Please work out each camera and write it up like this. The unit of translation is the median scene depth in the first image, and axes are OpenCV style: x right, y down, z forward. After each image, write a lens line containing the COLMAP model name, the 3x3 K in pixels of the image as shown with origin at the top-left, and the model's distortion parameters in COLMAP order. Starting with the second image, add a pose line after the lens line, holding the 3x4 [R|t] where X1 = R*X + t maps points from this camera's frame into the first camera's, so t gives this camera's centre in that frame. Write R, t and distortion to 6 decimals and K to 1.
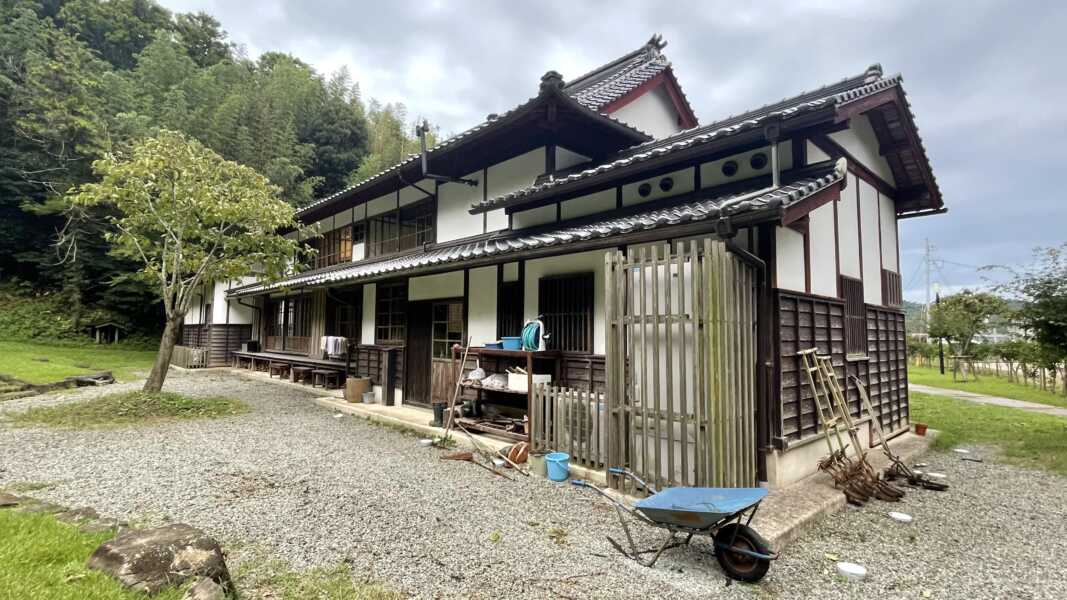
lens RADIAL K [[518.2, 0, 533.5], [0, 518.2, 300.0], [0, 0, 1]] dist [-0.000193, -0.000296]
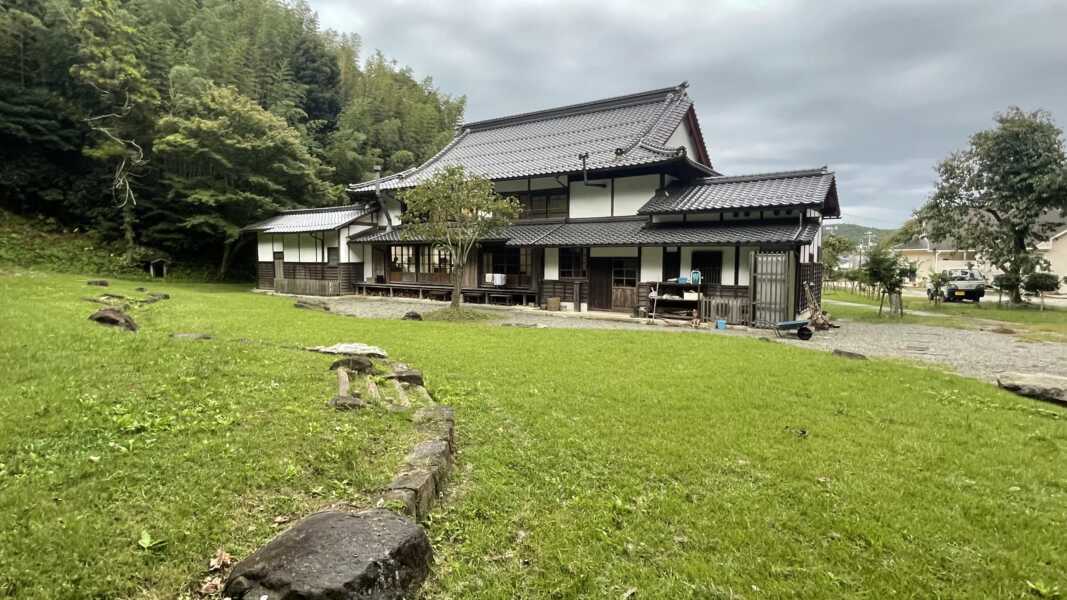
lens RADIAL K [[537.3, 0, 533.5], [0, 537.3, 300.0], [0, 0, 1]] dist [0.000099, 0.000231]
pose [[0.976721, -0.022658, 0.213314, -0.586952], [-0.008752, 0.989369, 0.145166, -0.084724], [-0.214335, -0.143653, 0.966139, -0.591292]]
